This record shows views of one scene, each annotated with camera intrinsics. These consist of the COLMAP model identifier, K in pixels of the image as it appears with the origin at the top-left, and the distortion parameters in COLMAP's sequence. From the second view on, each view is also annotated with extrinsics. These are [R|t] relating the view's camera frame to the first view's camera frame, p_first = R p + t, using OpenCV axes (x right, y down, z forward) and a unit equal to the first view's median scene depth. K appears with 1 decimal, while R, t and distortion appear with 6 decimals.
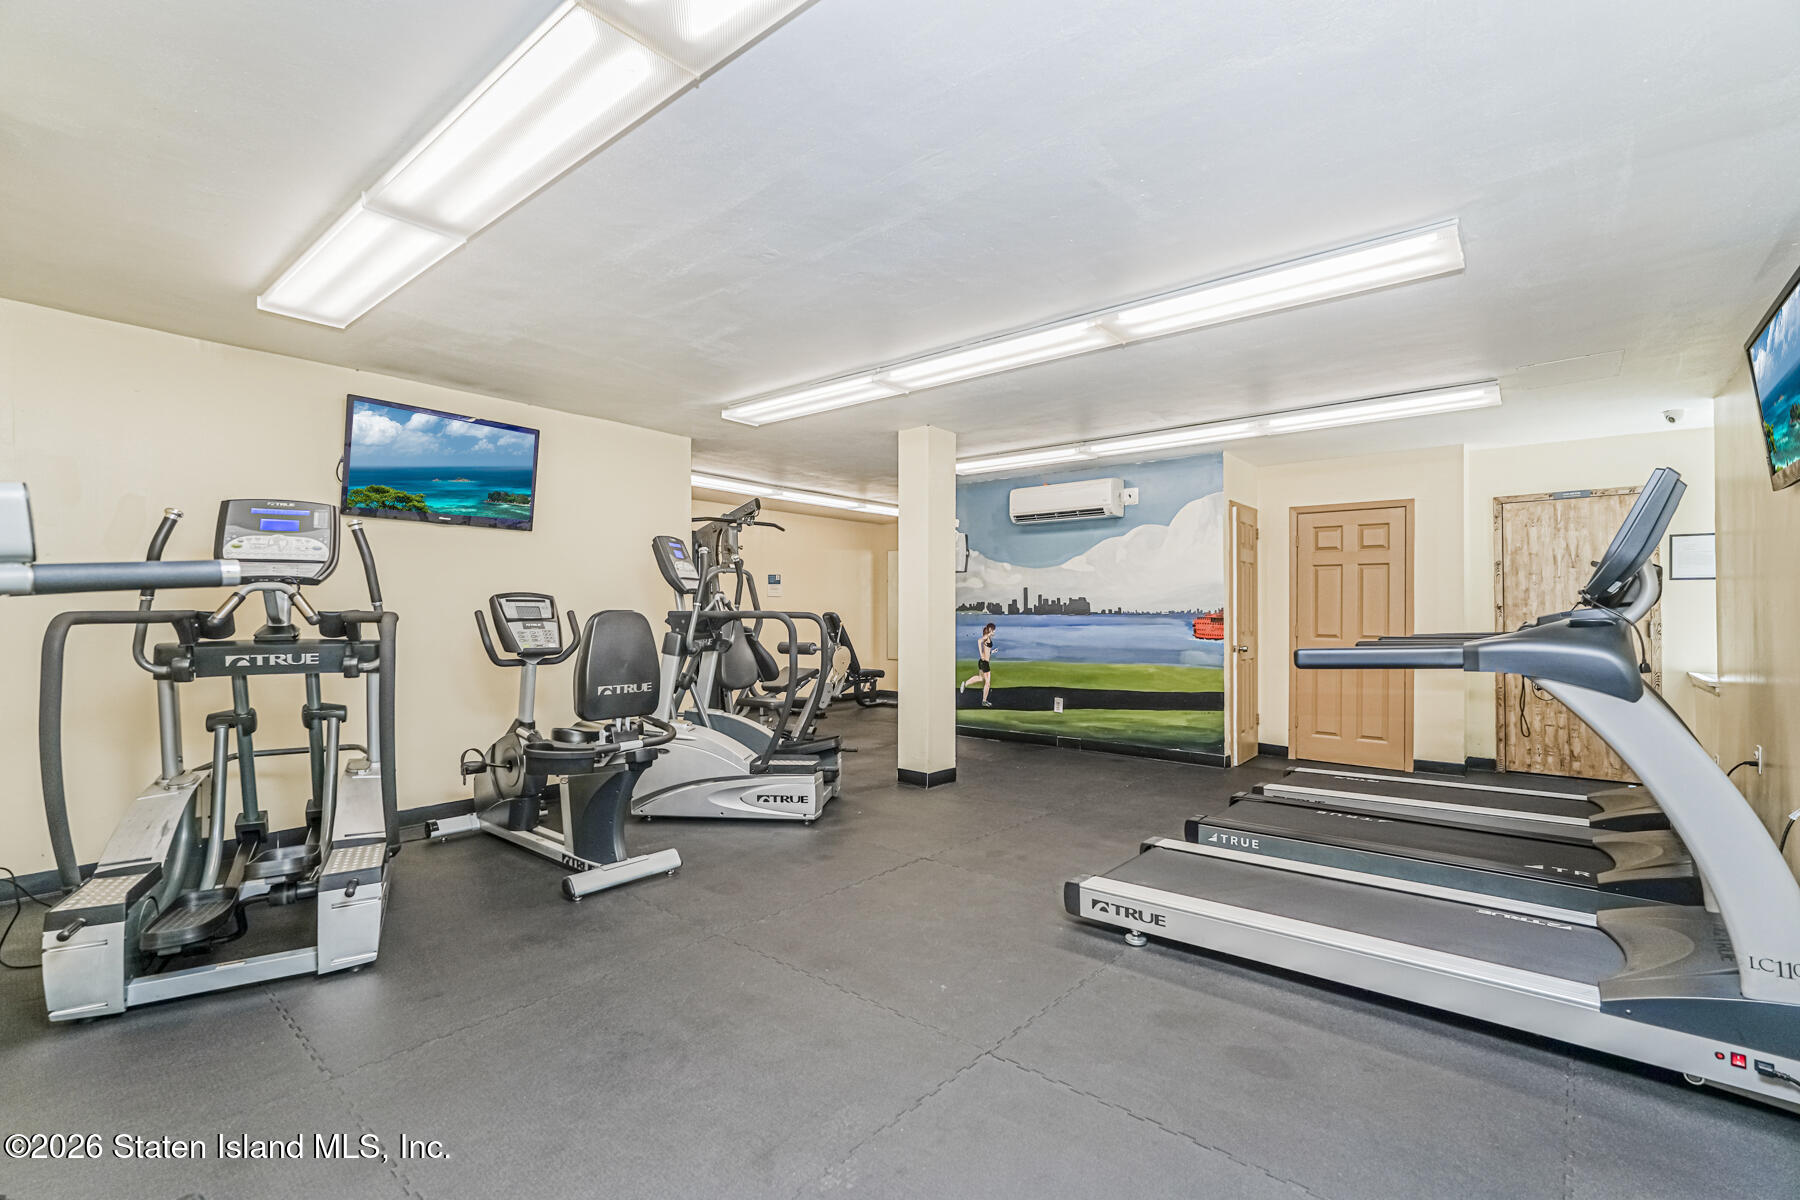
lens RADIAL K [[793.8, 0, 900.0], [0, 793.8, 600.0], [0, 0, 1]] dist [-0.000022, -0.000003]
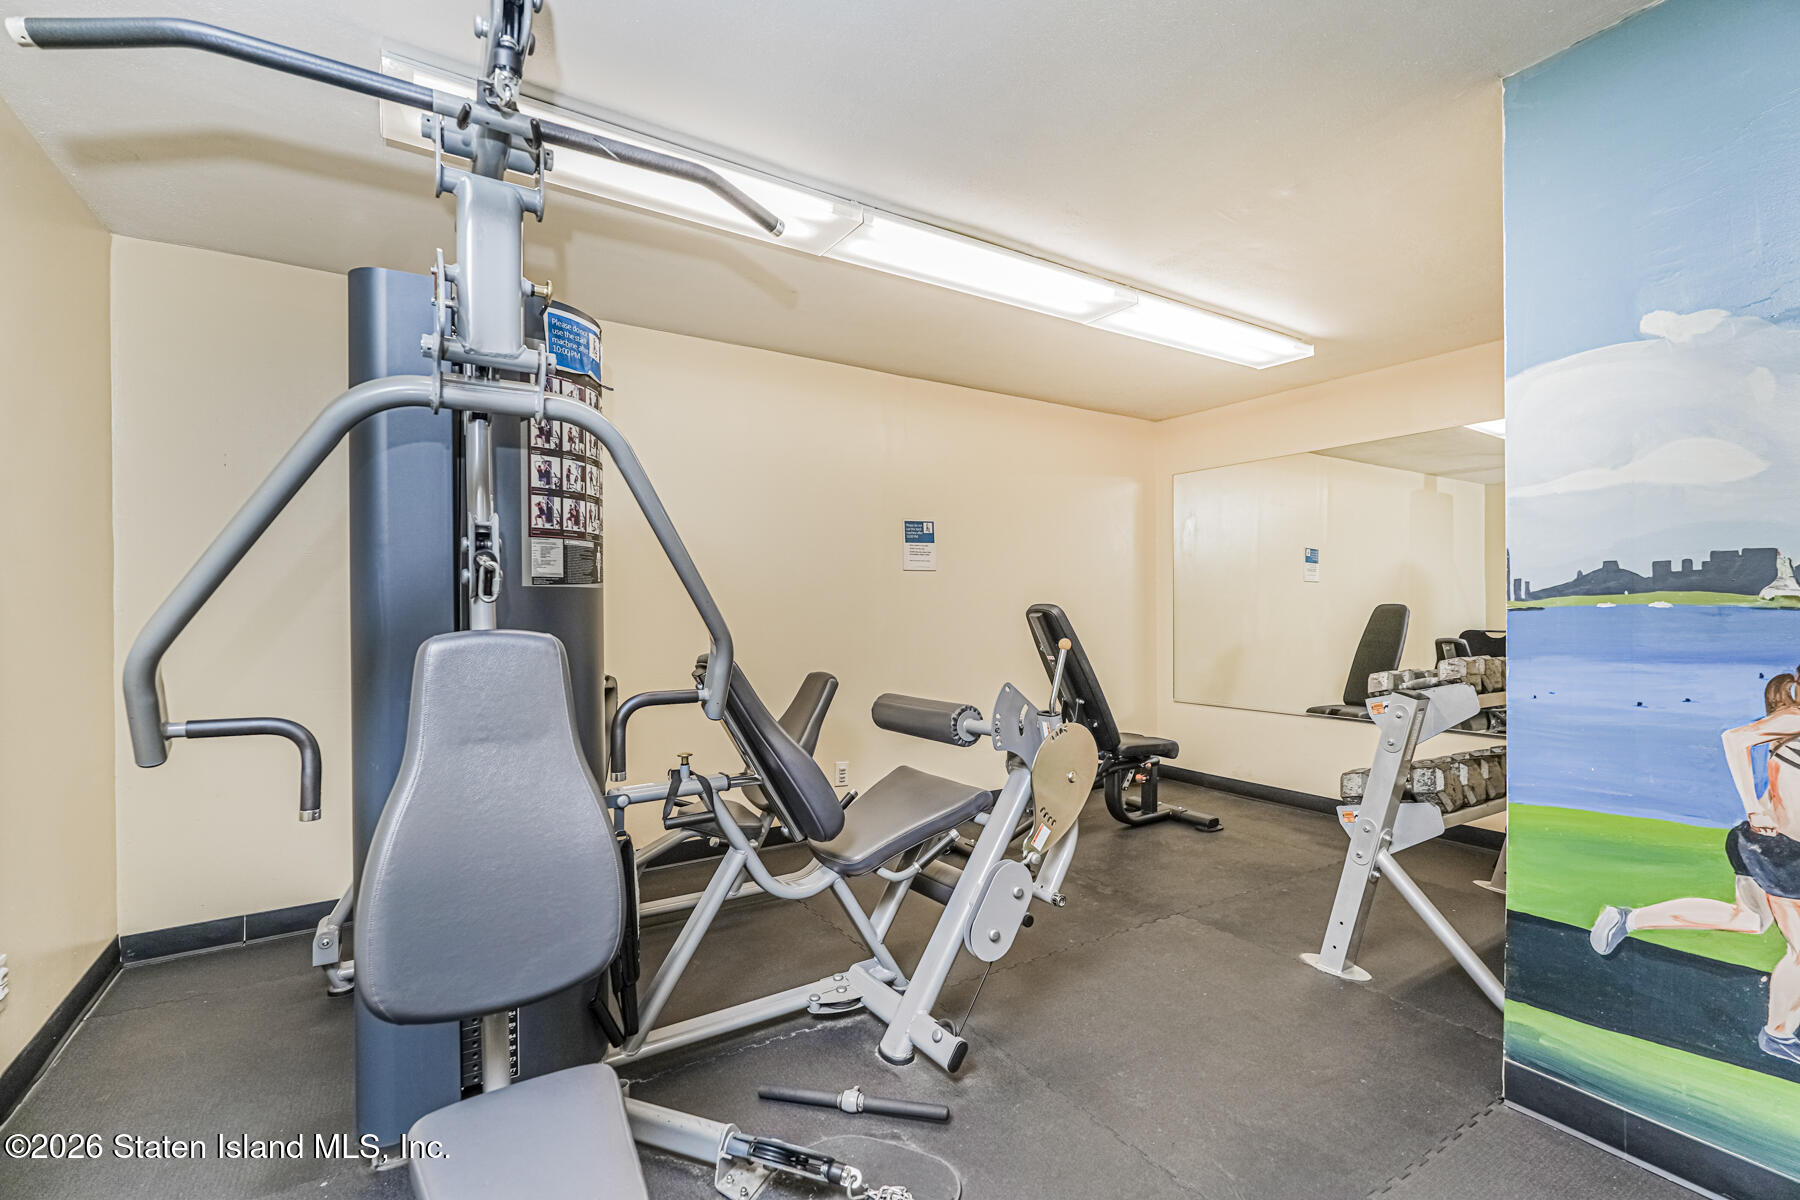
lens RADIAL K [[786.8, 0, 900.0], [0, 786.8, 600.0], [0, 0, 1]] dist [-0.000743, -0.000120]
pose [[0.954359, -0.013885, -0.298340, -0.047635], [0.018489, 0.999749, 0.012617, 0.008738], [0.298090, -0.017557, 0.954376, 0.735821]]
